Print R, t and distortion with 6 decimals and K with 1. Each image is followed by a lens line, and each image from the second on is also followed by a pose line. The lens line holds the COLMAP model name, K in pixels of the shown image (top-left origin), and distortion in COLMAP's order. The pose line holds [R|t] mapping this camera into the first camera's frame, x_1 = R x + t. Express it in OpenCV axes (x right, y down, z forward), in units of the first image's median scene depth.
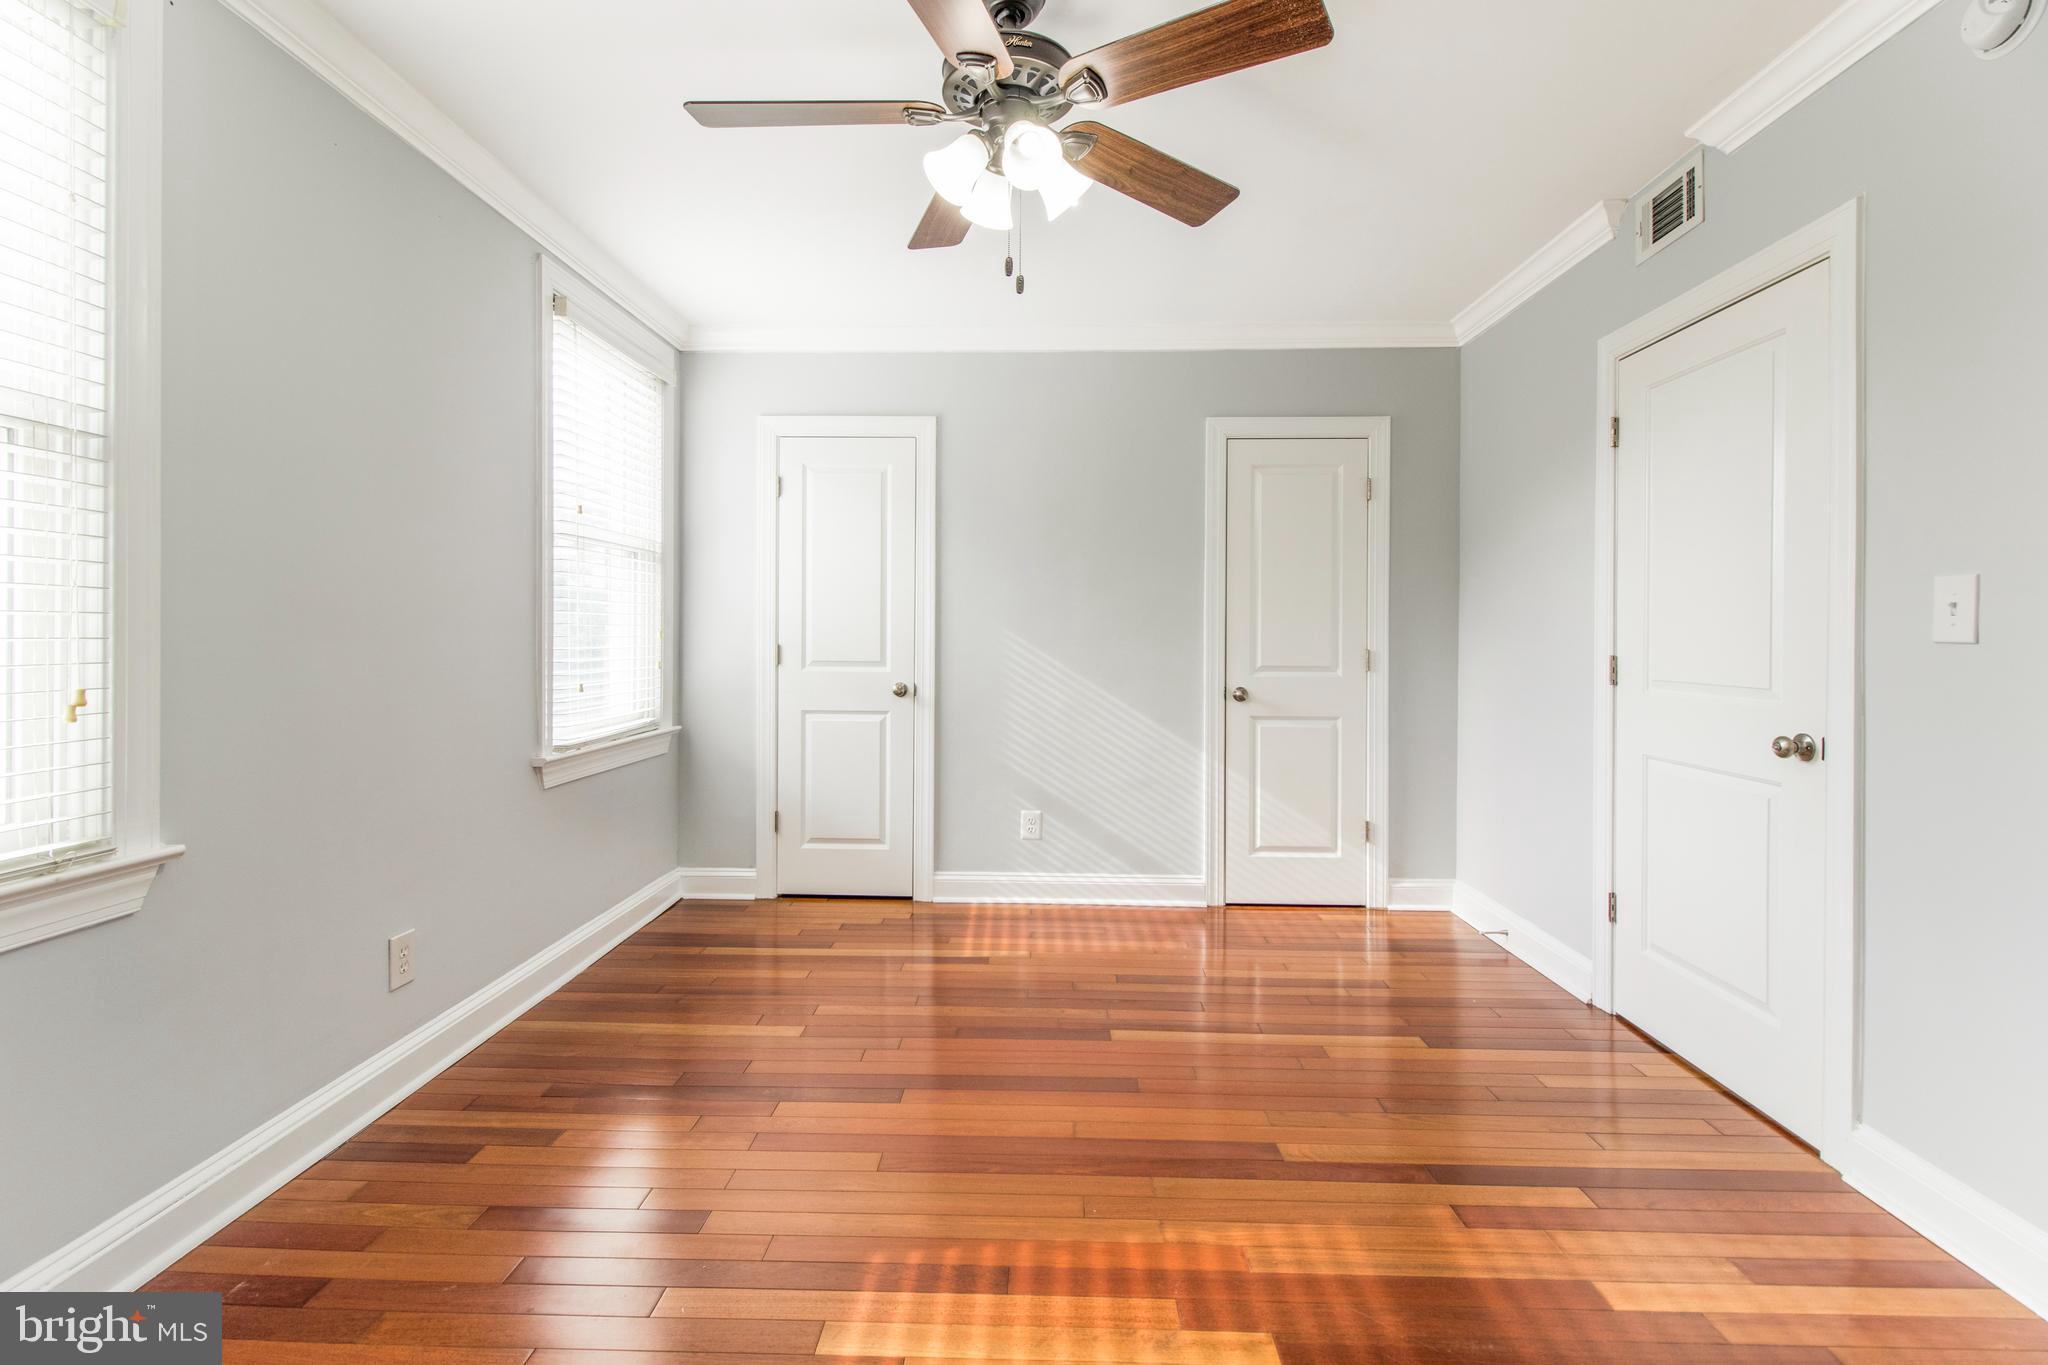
lens RADIAL K [[935.2, 0, 1020.0], [0, 935.2, 635.0], [0, 0, 1]] dist [0.001643, -0.000844]
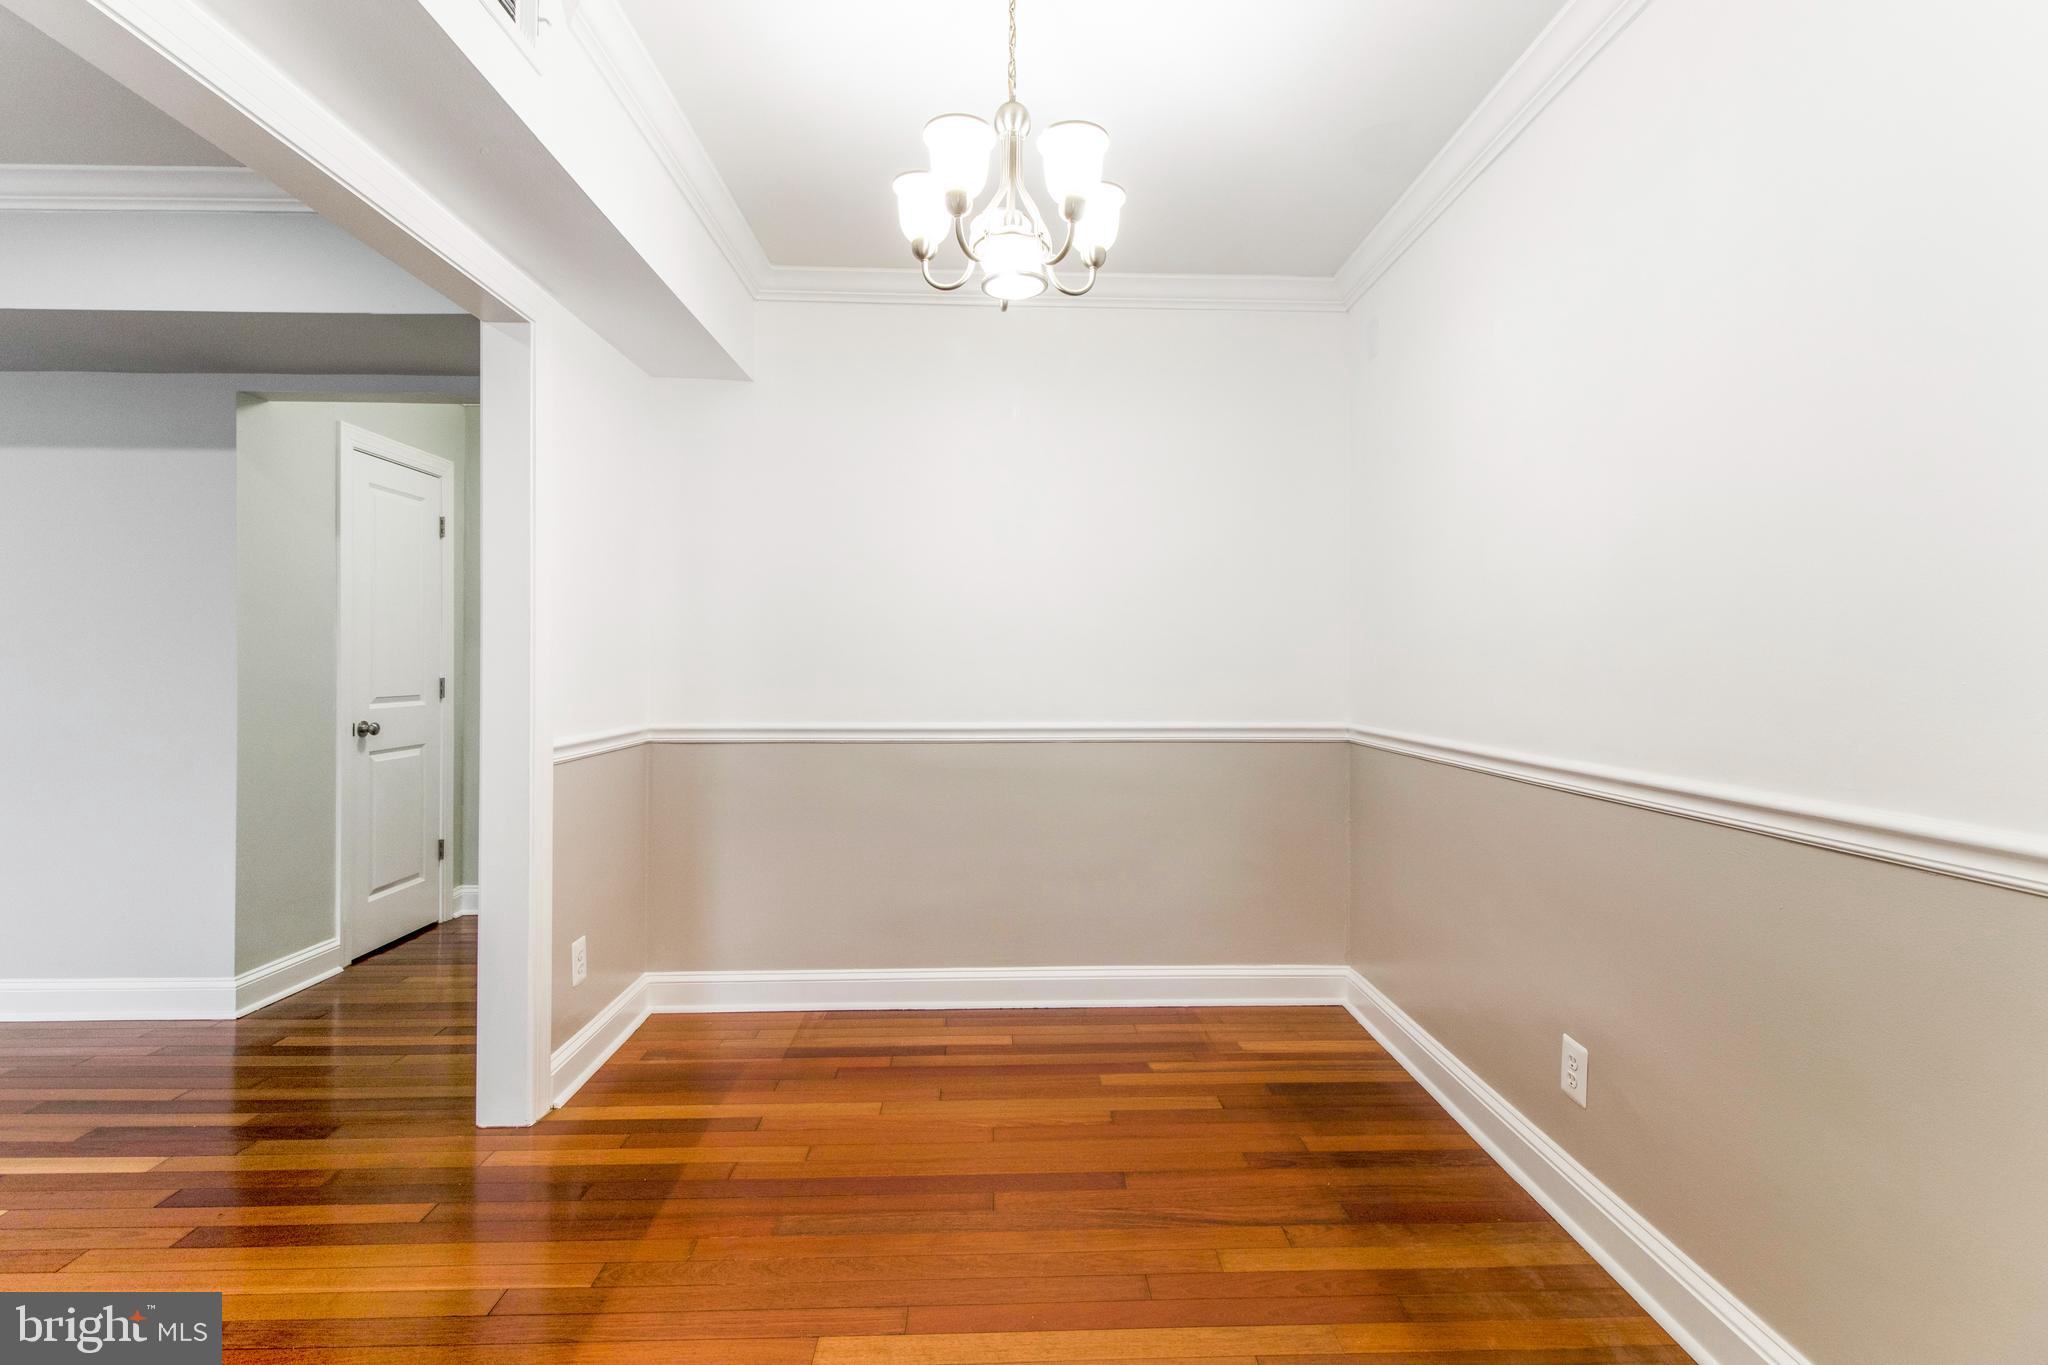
lens RADIAL K [[964.9, 0, 1019.8], [0, 964.9, 649.7], [0, 0, 1]] dist [0.024974, -0.012731]
pose [[-0.060521, 0.010360, 0.998113, -1.234299], [0.000546, 0.999946, -0.010346, -0.007615], [-0.998167, -0.000081, -0.060523, 0.663894]]
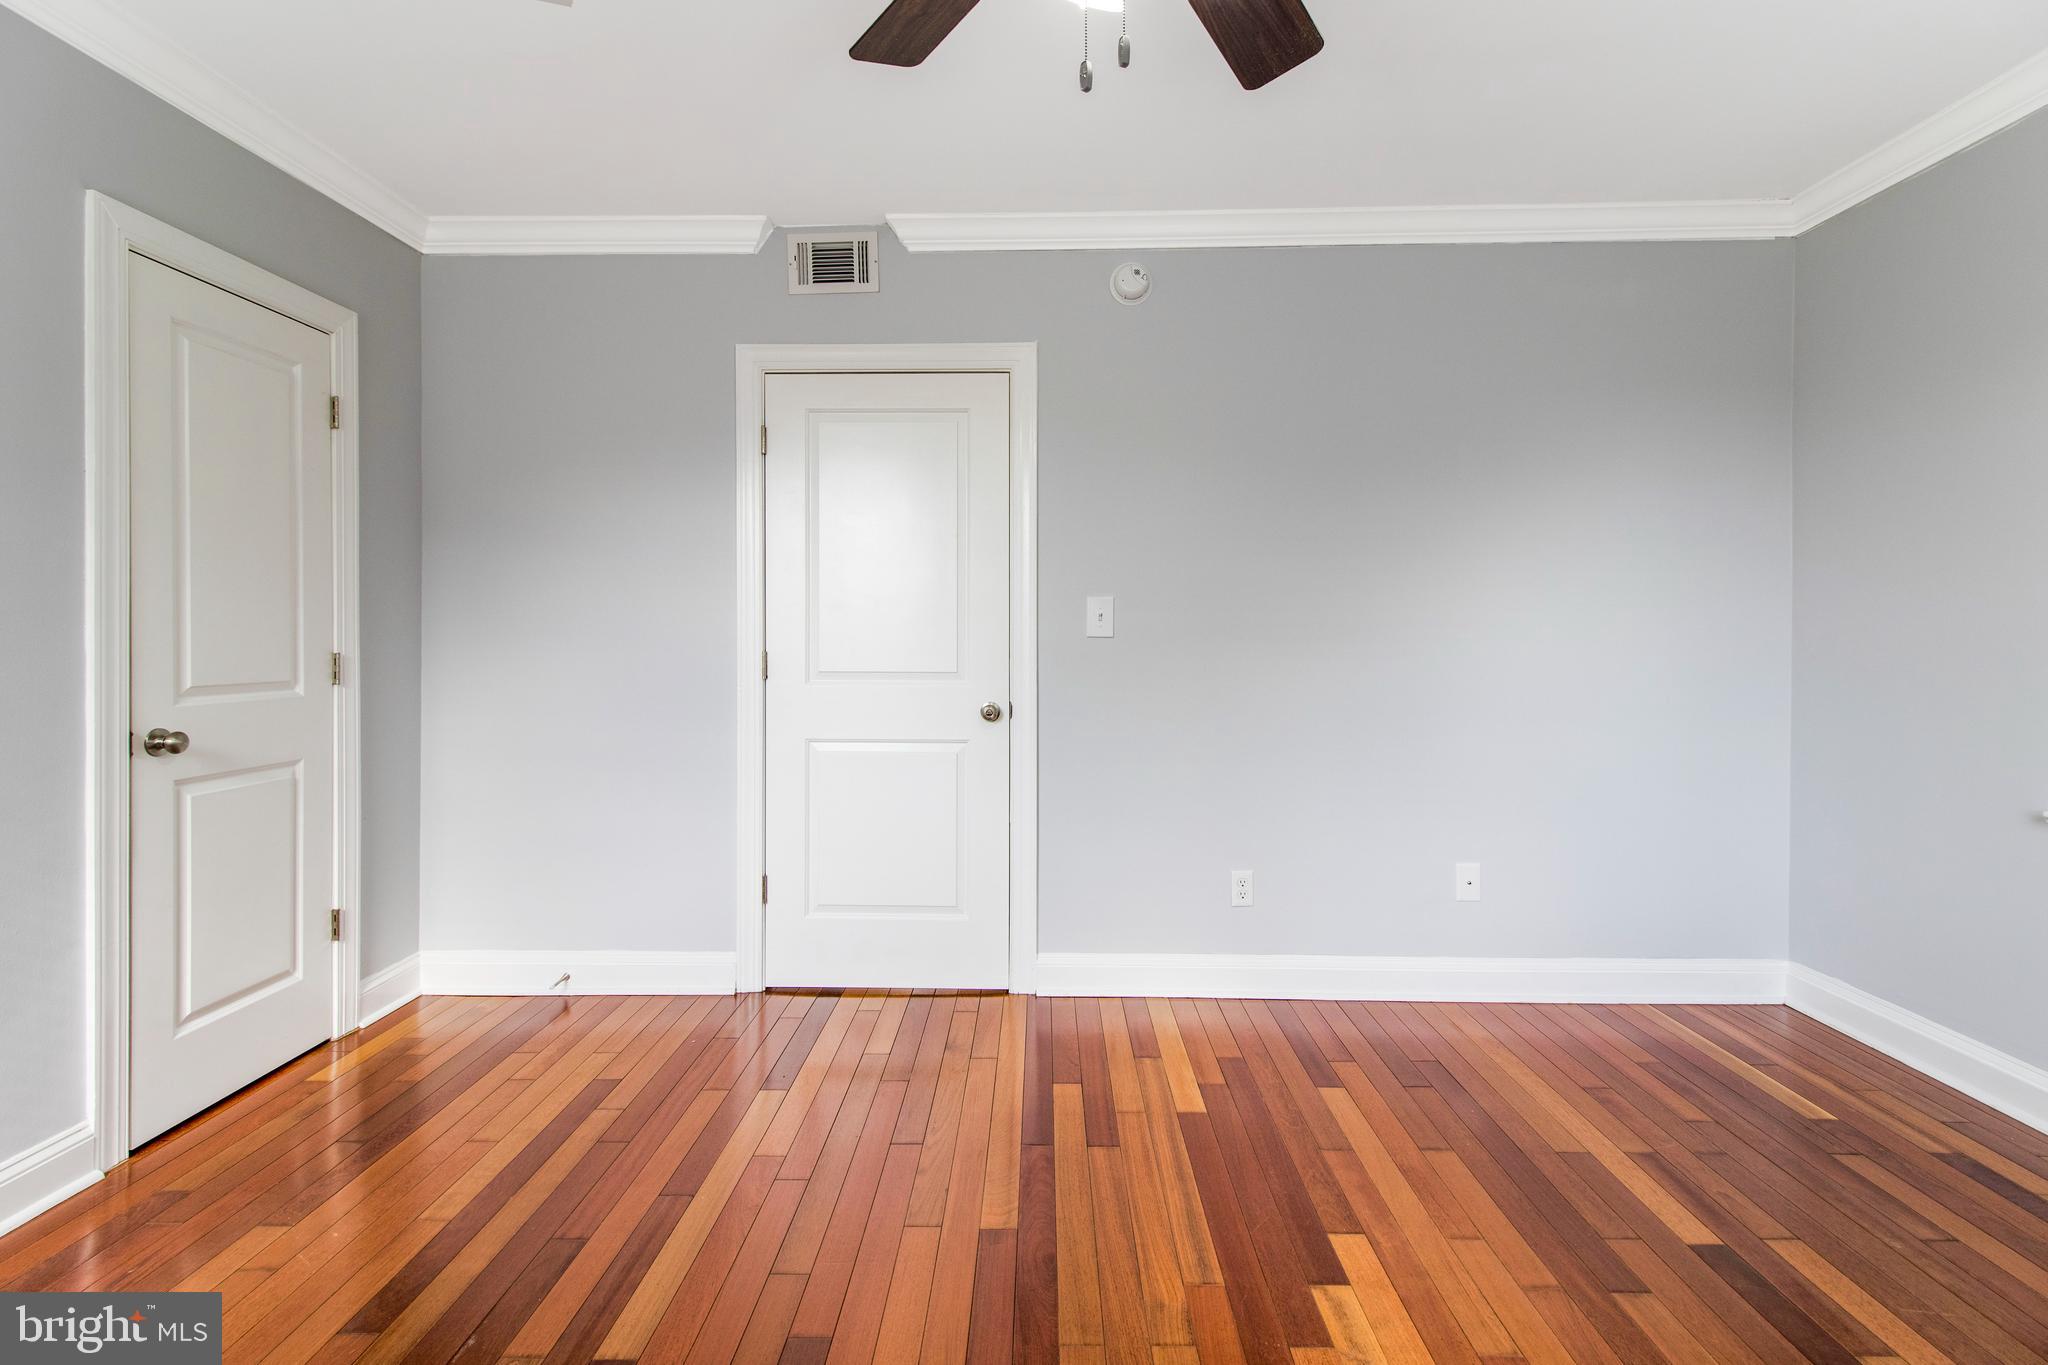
lens RADIAL K [[943.0, 0, 1021.5], [0, 943.0, 637.3], [0, 0, 1]] dist [0.027285, -0.011839]
pose [[-0.011105, -0.003370, 0.999933, -0.505761], [-0.001879, 0.999993, 0.003350, 0.001834], [-0.999937, -0.001841, -0.011111, 0.833376]]
